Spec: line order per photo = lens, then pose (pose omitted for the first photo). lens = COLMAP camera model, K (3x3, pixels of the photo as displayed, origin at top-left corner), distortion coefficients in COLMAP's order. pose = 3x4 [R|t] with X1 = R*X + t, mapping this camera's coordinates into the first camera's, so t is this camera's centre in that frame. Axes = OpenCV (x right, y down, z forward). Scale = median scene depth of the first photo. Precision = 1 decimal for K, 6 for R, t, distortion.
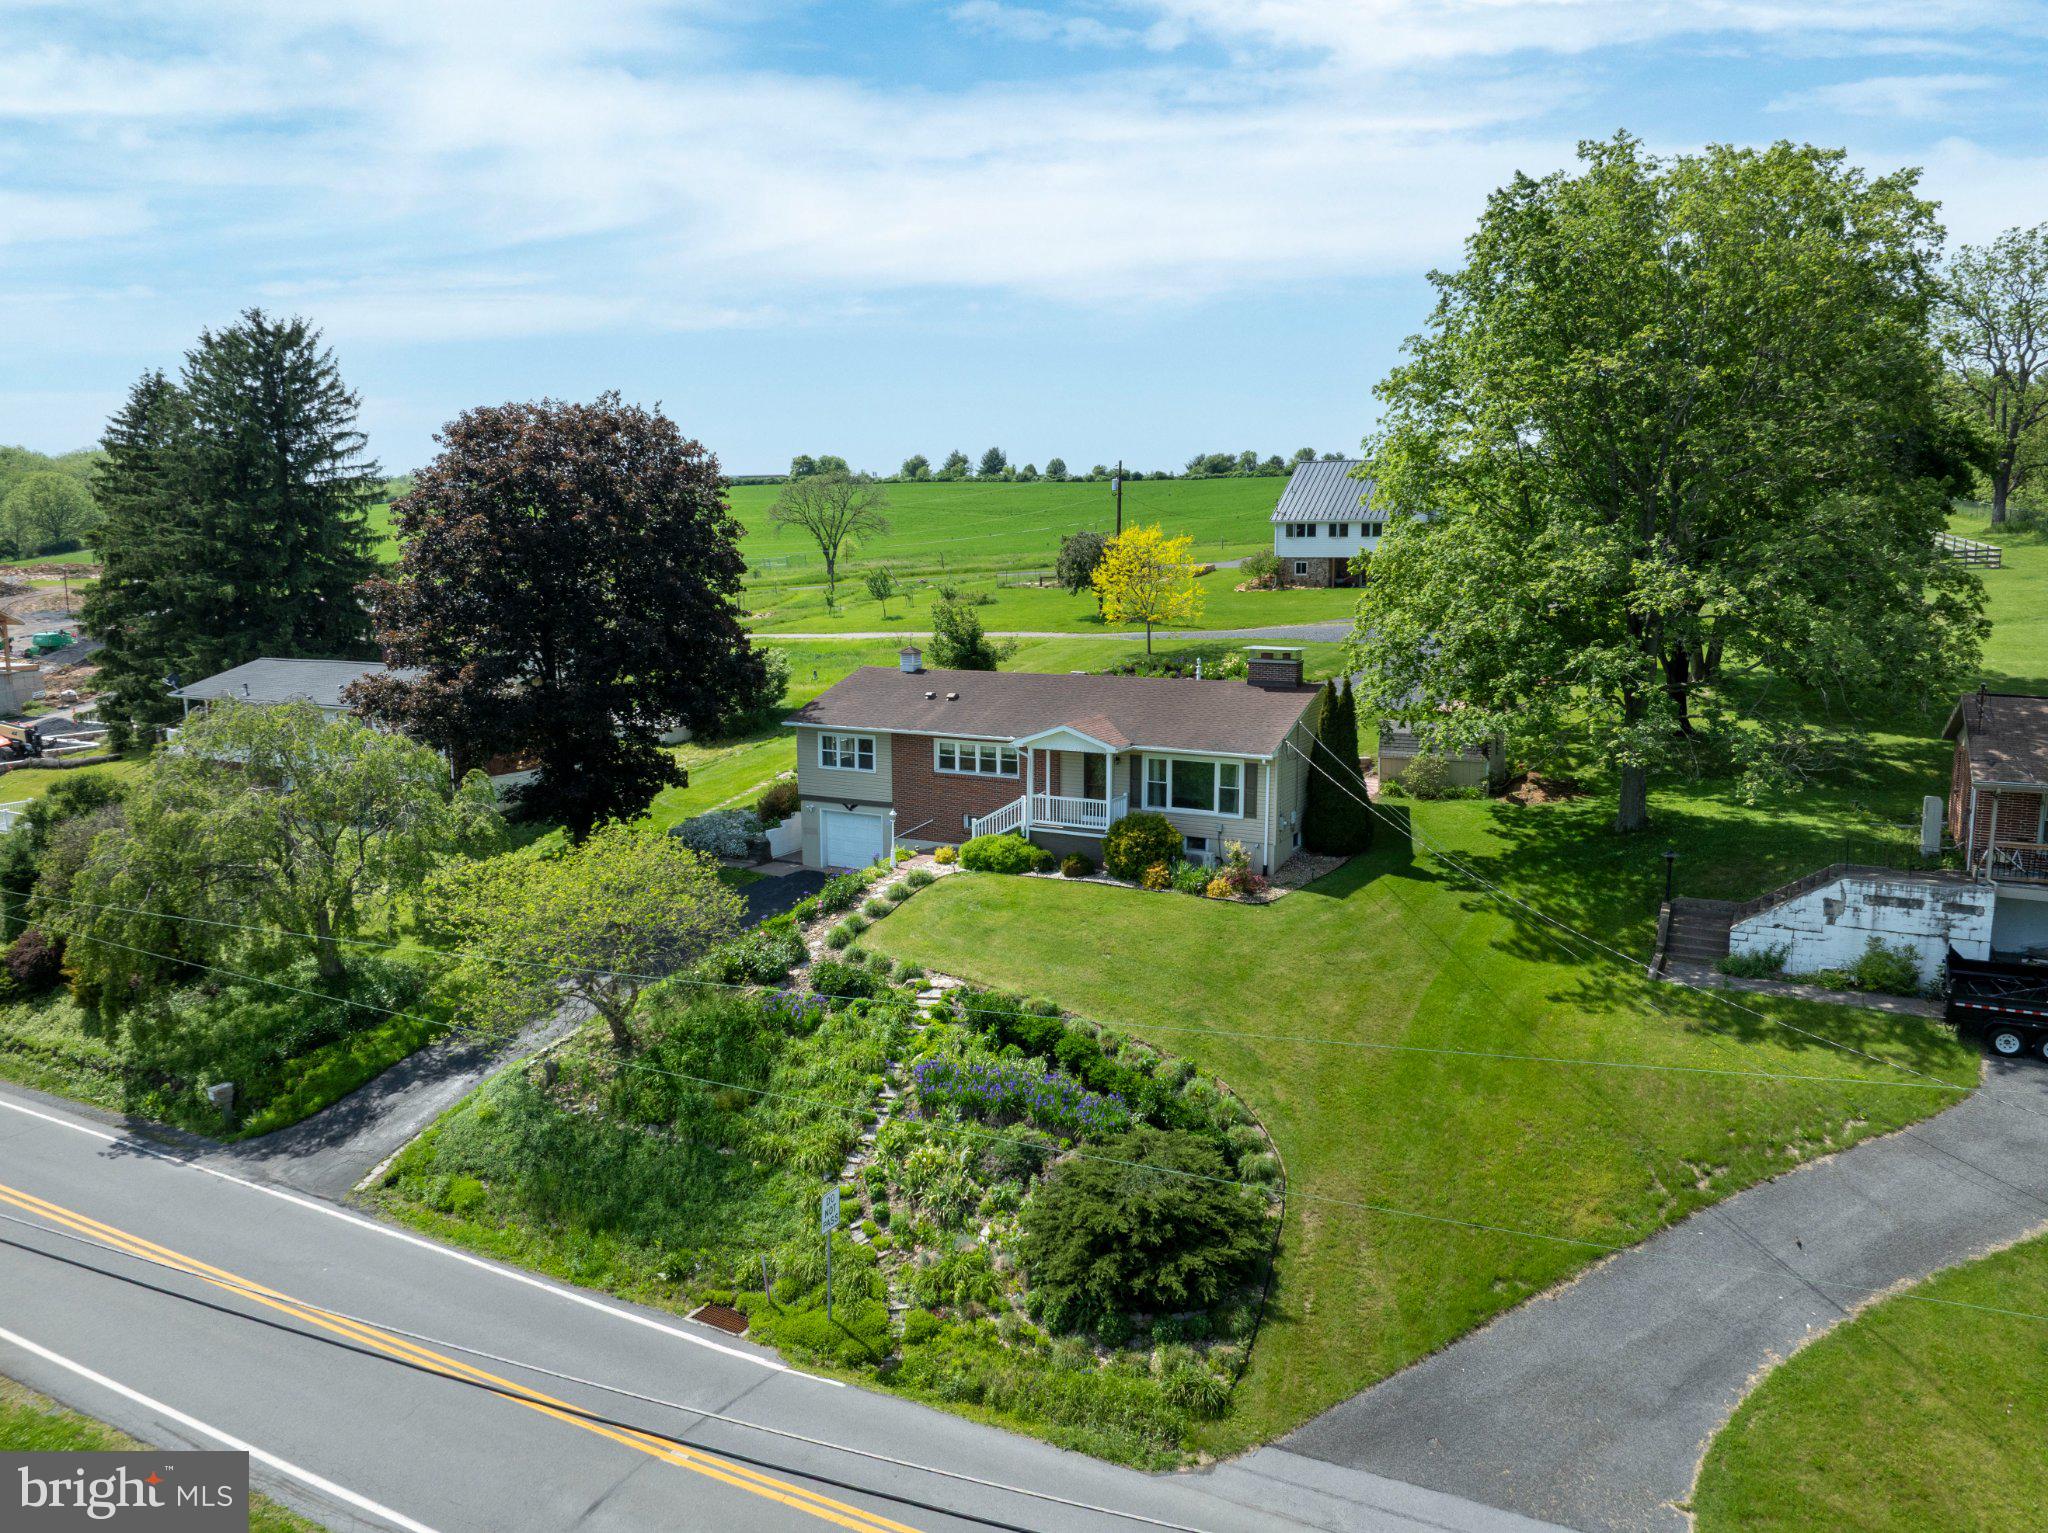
lens RADIAL K [[1394.4, 0, 1024.0], [0, 1394.4, 766.5], [0, 0, 1]] dist [-0.055536, -0.003055]
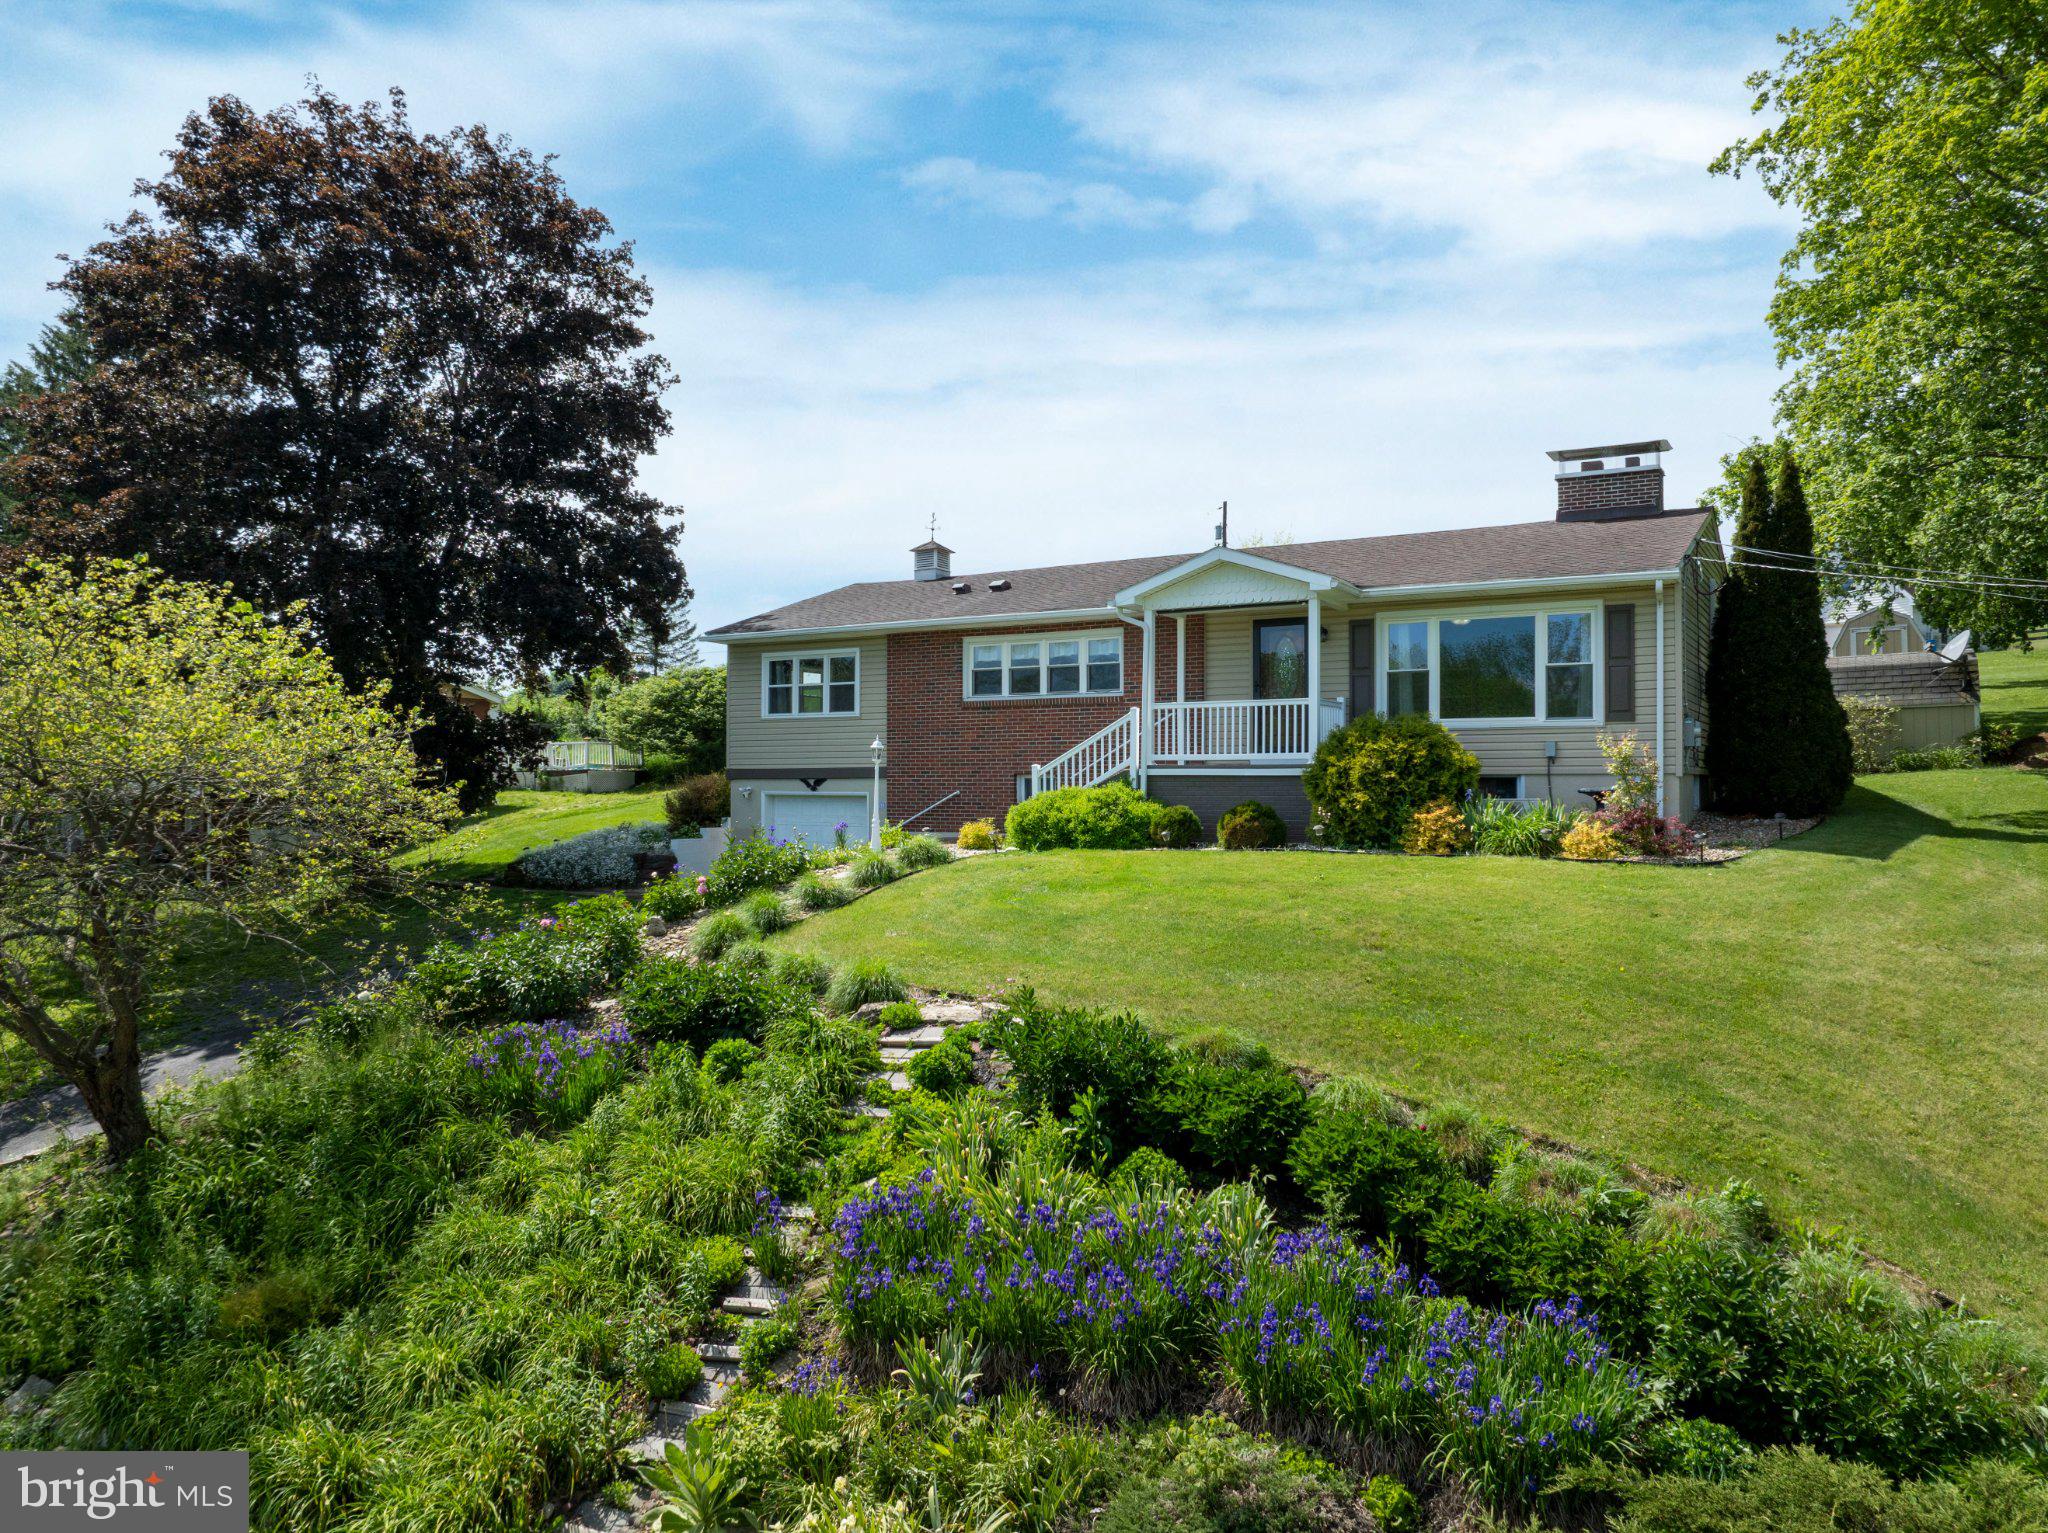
lens RADIAL K [[1394.4, 0, 1024.0], [0, 1394.4, 766.5], [0, 0, 1]] dist [-0.055536, -0.003055]
pose [[0.998978, 0.003599, -0.045059, -0.022721], [-0.011041, 0.986057, -0.166043, 0.161831], [0.043833, 0.166370, 0.985089, 0.650407]]
